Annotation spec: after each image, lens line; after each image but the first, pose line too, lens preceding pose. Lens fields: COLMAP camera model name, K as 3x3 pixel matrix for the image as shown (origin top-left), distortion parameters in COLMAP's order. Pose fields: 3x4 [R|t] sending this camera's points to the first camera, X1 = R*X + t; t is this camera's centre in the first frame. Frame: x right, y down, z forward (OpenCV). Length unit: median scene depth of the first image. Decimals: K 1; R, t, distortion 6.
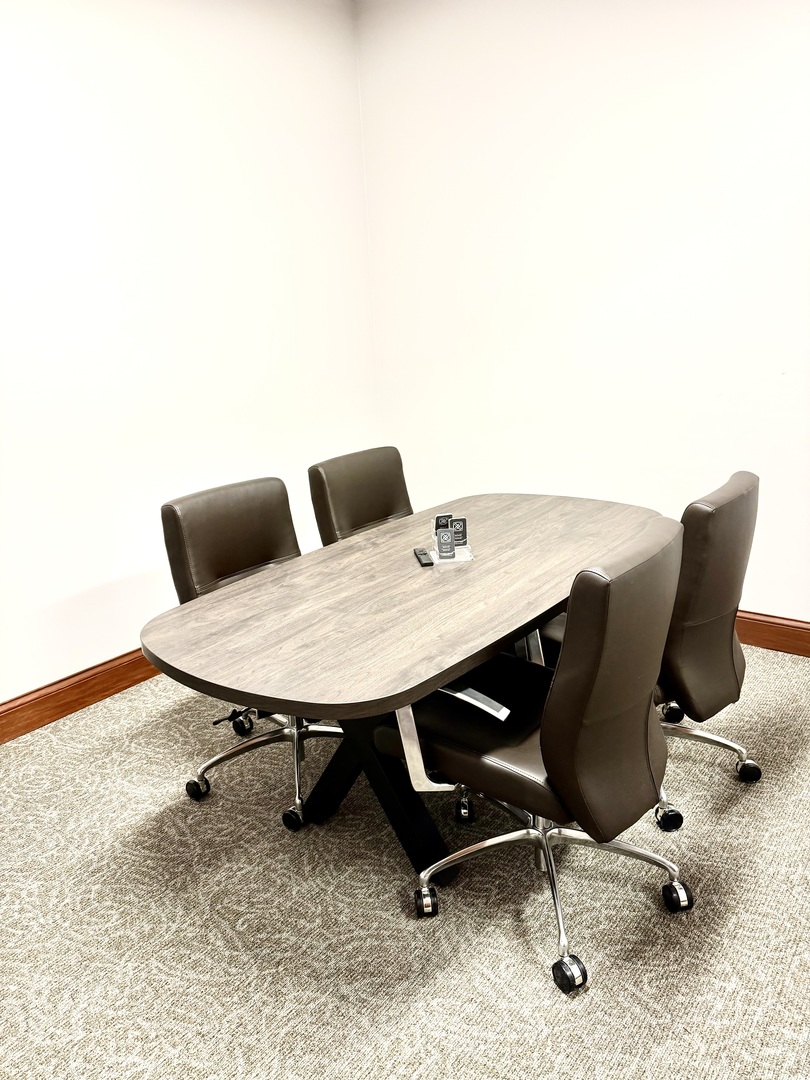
lens RADIAL K [[766.2, 0, 403.0], [0, 766.2, 544.9], [0, 0, 1]] dist [0.005849, -0.021864]
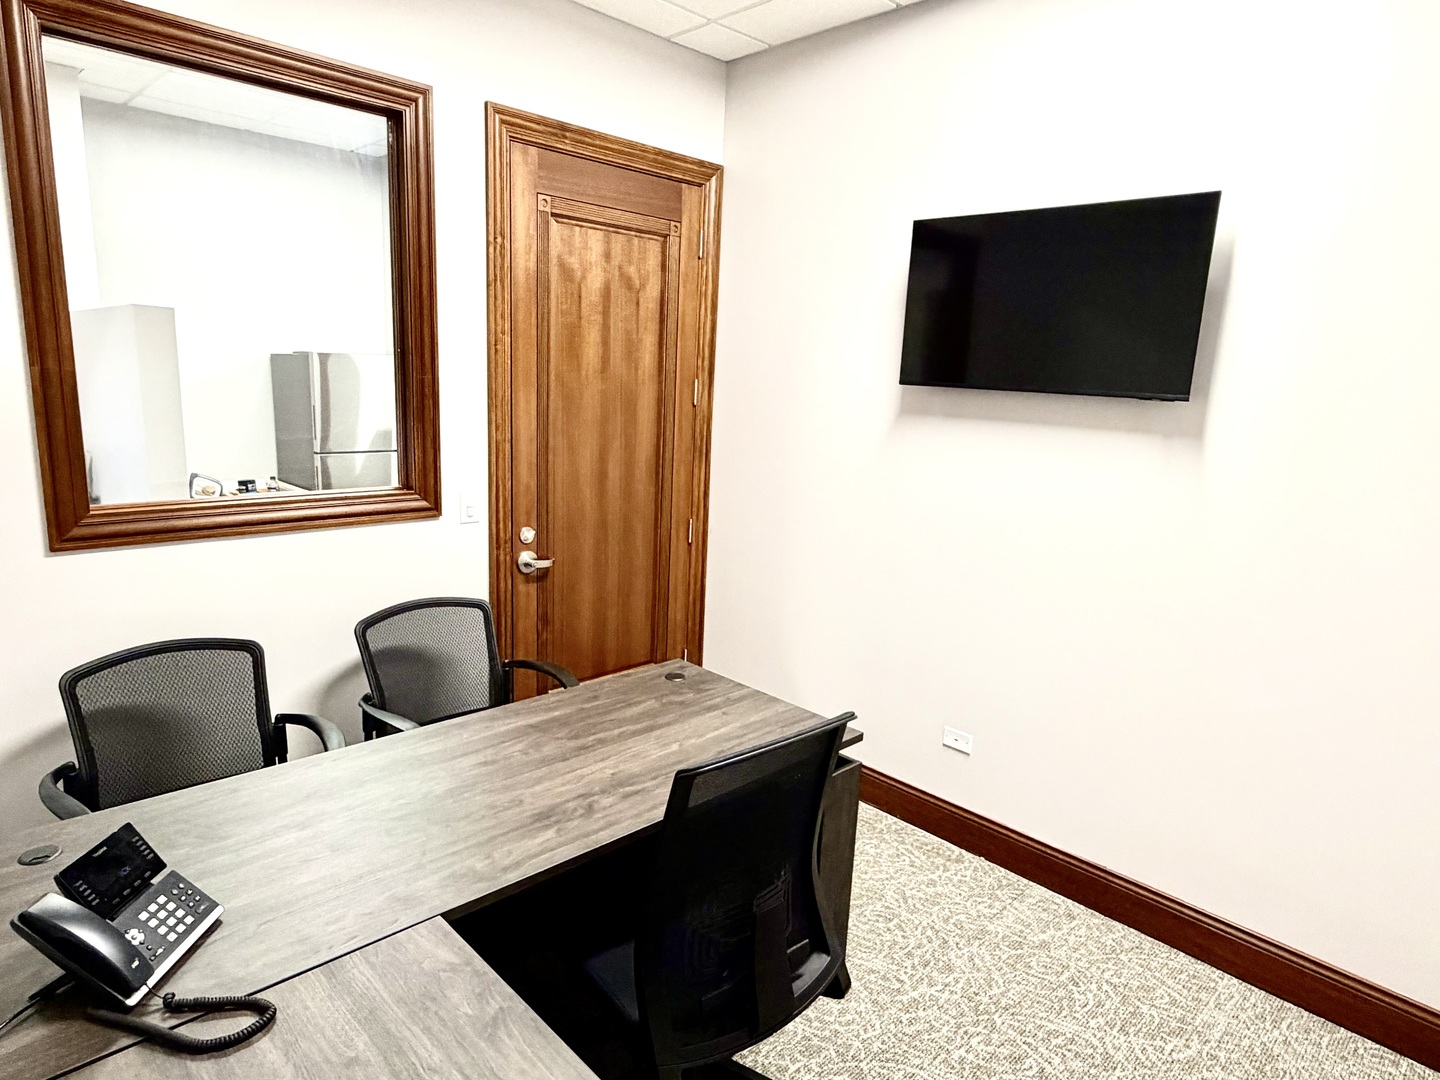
lens RADIAL K [[855.3, 0, 715.1], [0, 855.3, 536.8], [0, 0, 1]] dist [0.002517, -0.002646]
pose [[0.984511, 0.121194, -0.126689, 0.255000], [-0.133114, 0.986982, -0.090264, -0.094945], [0.114100, 0.105730, 0.987827, -0.125180]]
